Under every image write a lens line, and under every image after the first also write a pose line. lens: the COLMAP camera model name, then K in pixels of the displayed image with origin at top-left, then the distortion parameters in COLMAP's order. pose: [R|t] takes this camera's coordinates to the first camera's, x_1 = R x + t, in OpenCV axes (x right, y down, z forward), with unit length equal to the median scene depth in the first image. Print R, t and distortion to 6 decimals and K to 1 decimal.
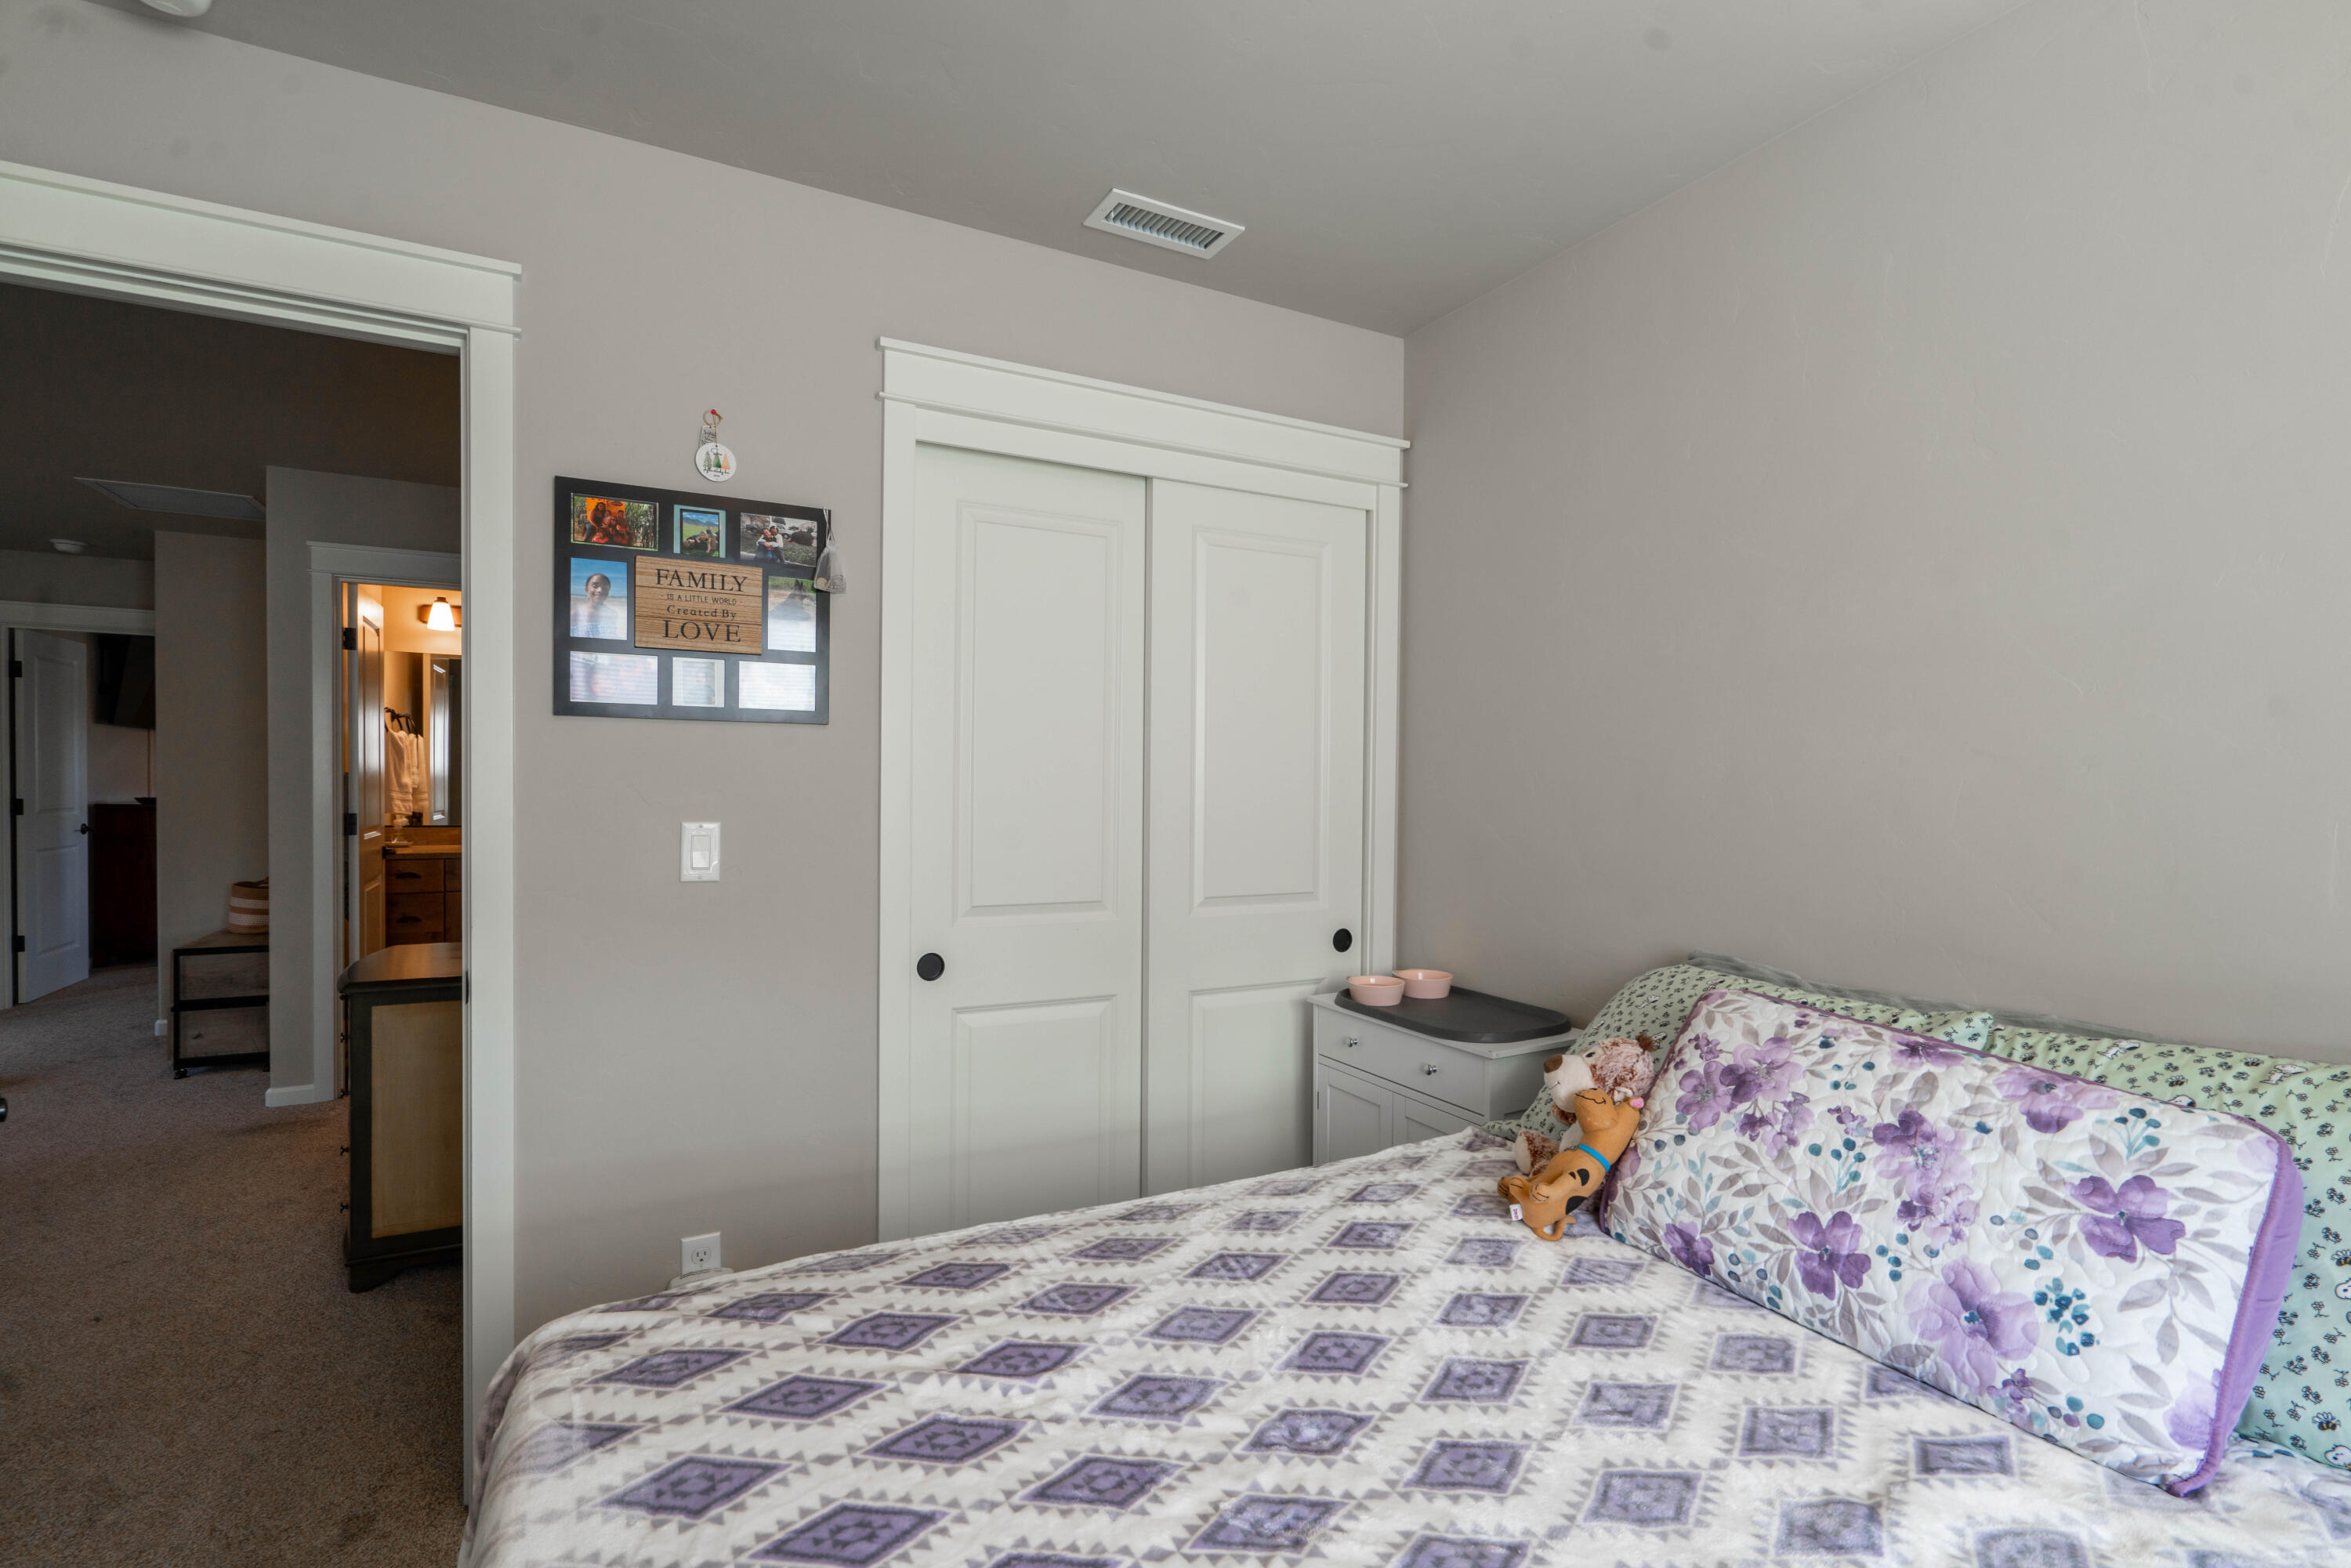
lens RADIAL K [[1063.1, 0, 1164.1], [0, 1063.1, 792.8], [0, 0, 1]] dist [-0.007284, 0.002781]
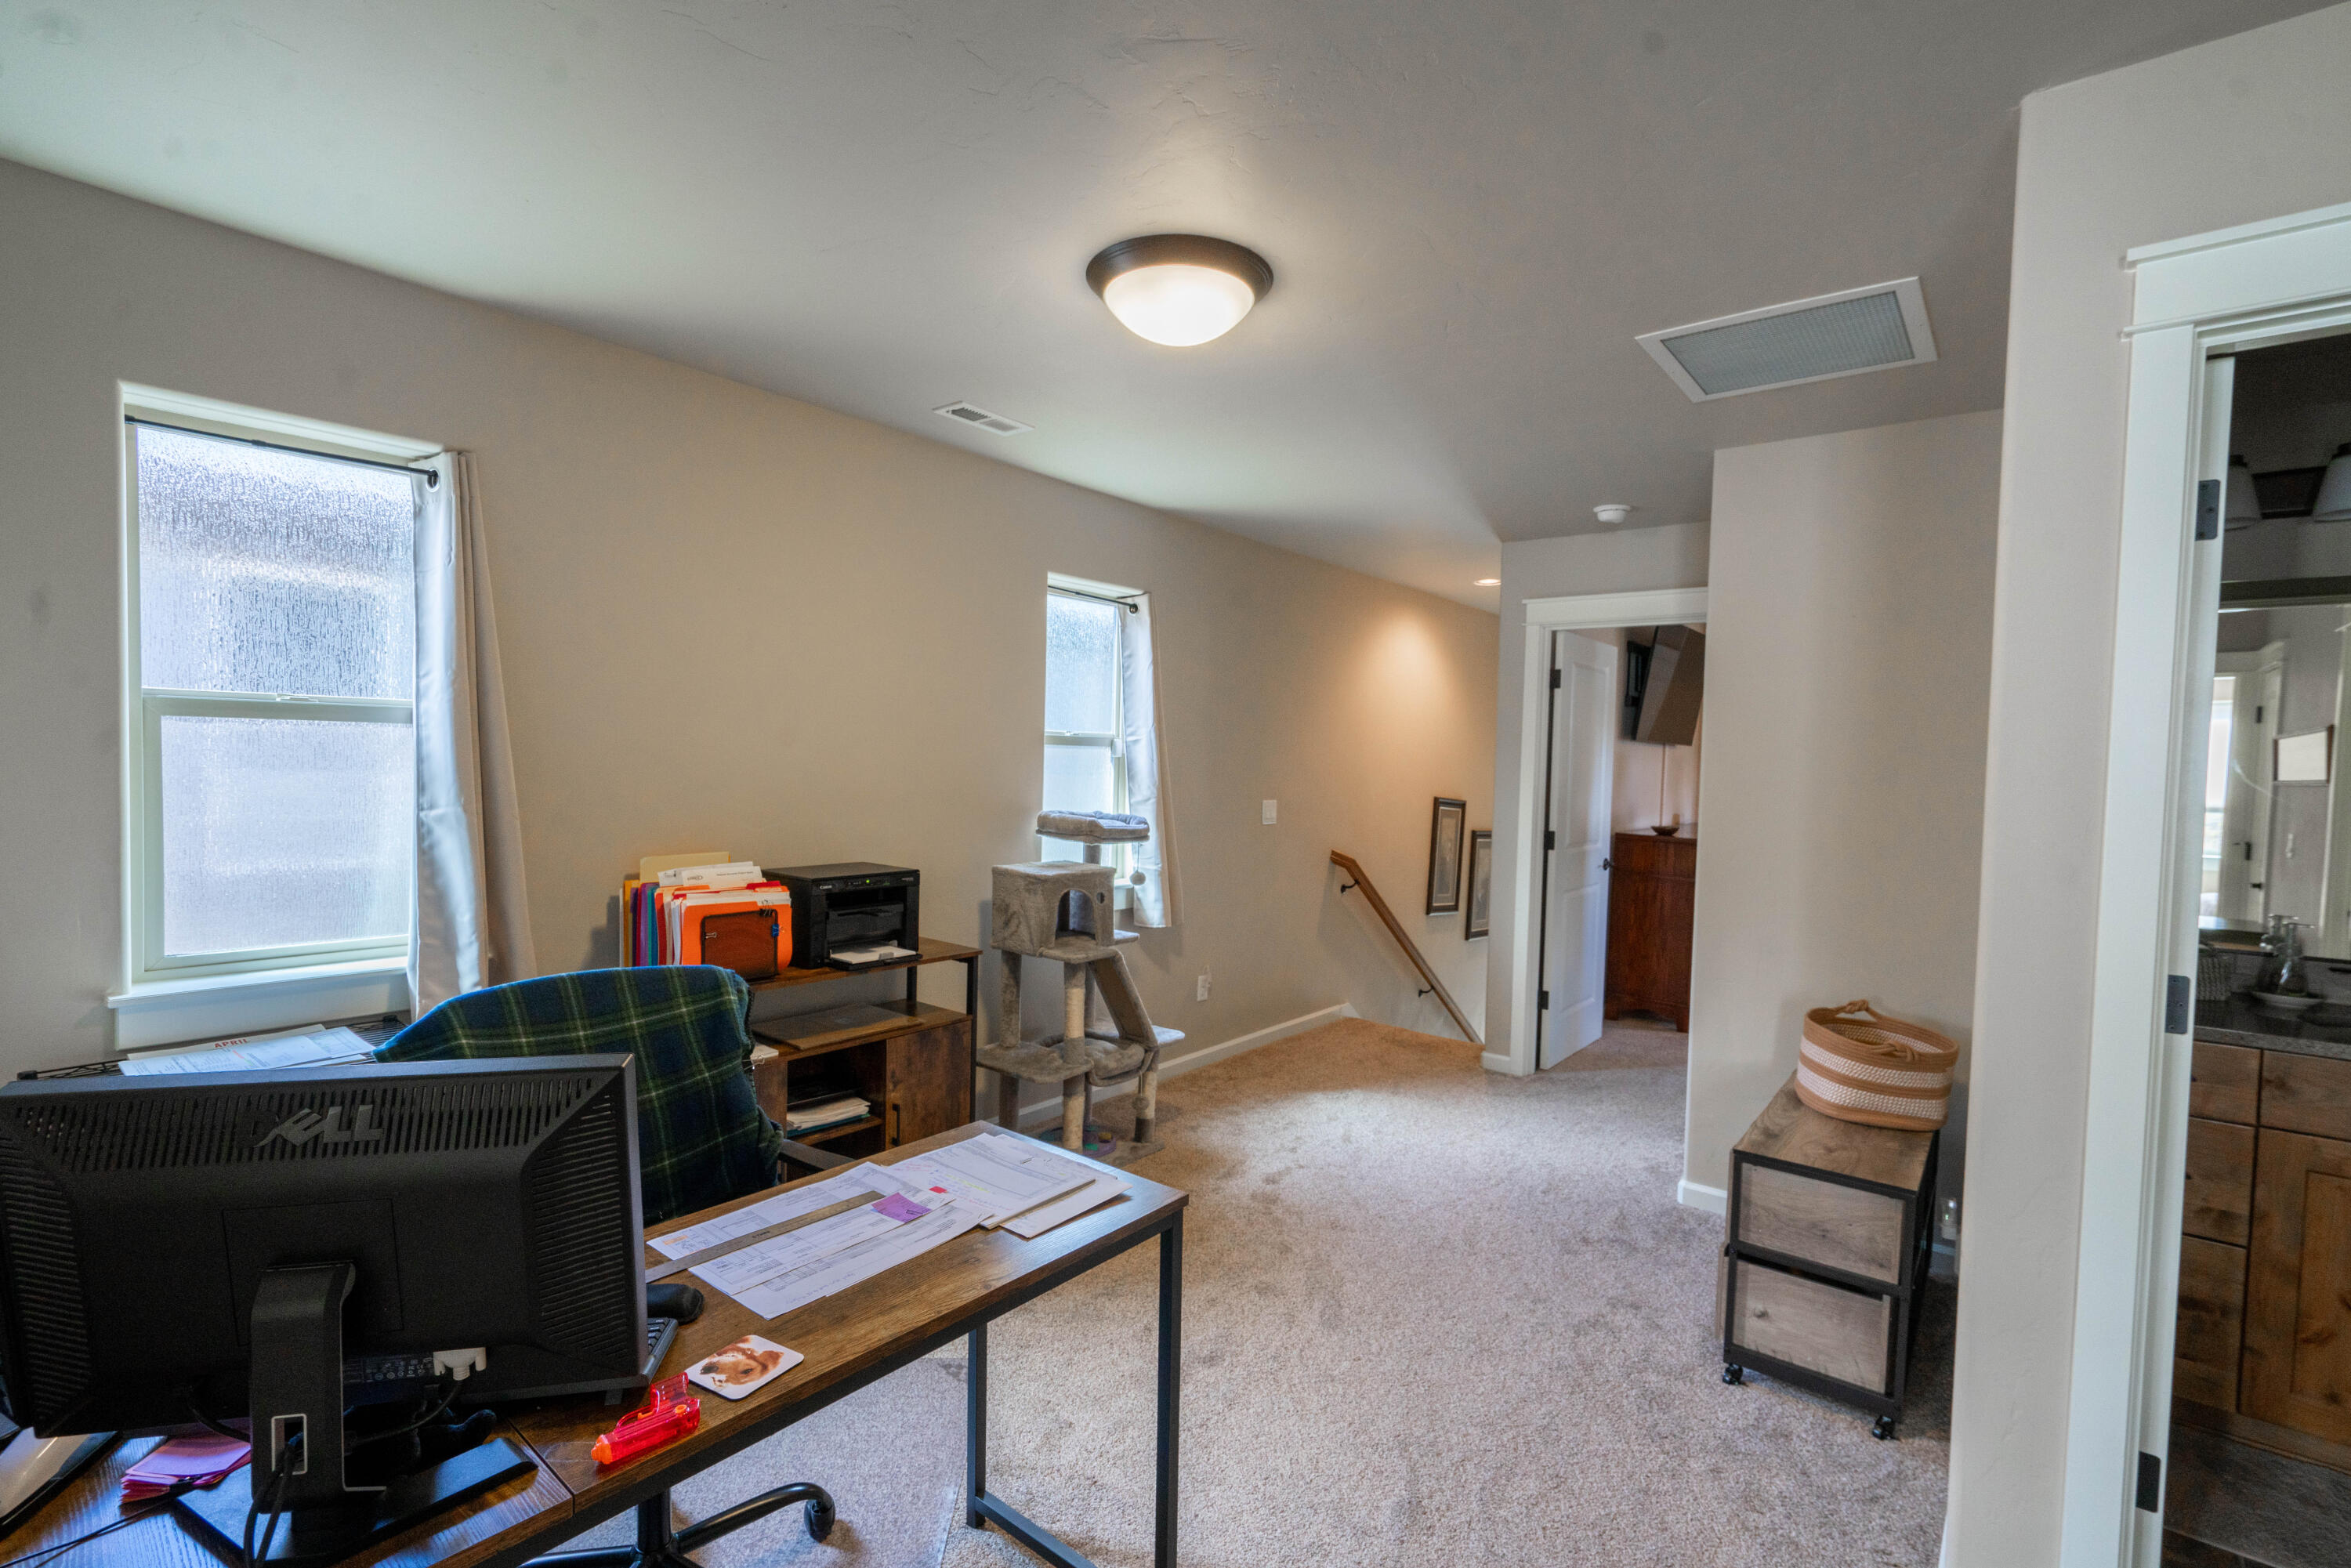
lens RADIAL K [[1063.1, 0, 1166.5], [0, 1063.1, 799.7], [0, 0, 1]] dist [-0.007284, 0.002781]
pose [[0.381693, 0.034112, -0.923659, -0.721453], [-0.036227, 0.999103, 0.021927, -0.048406], [0.923579, 0.025092, 0.382587, 0.675531]]
